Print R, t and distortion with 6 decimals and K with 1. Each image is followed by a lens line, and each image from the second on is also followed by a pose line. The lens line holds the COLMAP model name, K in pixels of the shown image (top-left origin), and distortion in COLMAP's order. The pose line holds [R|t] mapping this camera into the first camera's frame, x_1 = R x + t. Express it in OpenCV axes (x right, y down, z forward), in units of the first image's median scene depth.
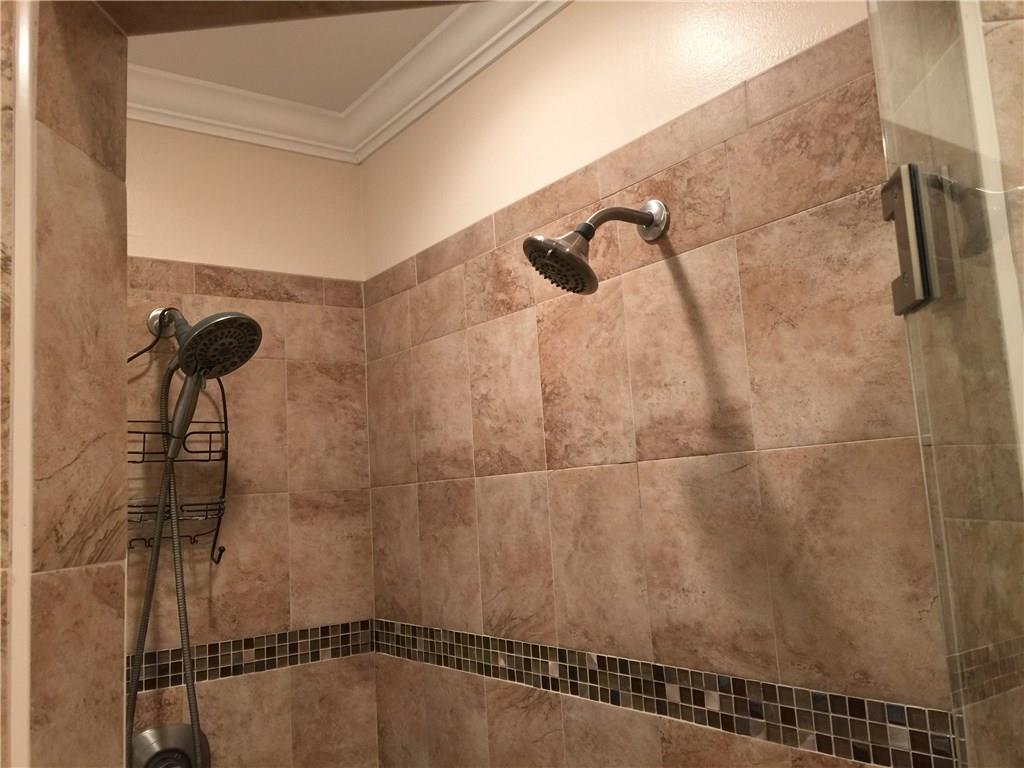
lens RADIAL K [[886.3, 0, 506.1], [0, 886.3, 380.0], [0, 0, 1]] dist [0.066720, -0.081839]
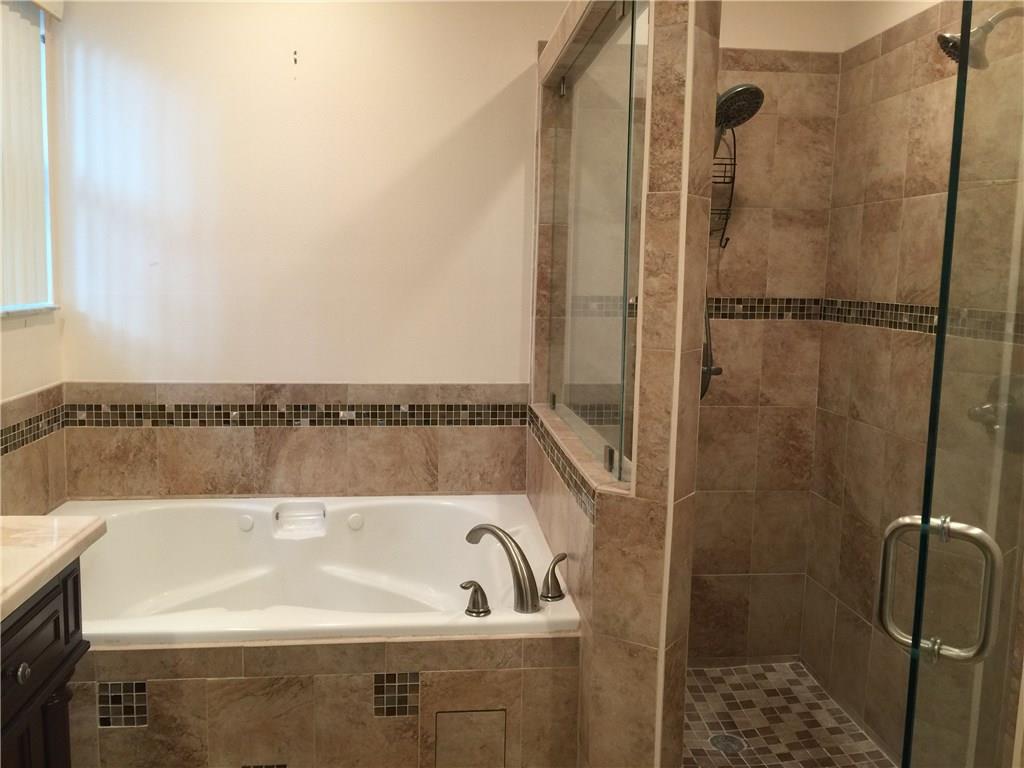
lens RADIAL K [[886.3, 0, 504.9], [0, 886.3, 374.4], [0, 0, 1]] dist [0.066720, -0.081839]
pose [[0.866260, 0.132941, -0.481581, 0.135196], [-0.002987, 0.965307, 0.261102, 0.006529], [0.499585, -0.224744, 0.836604, -0.578321]]
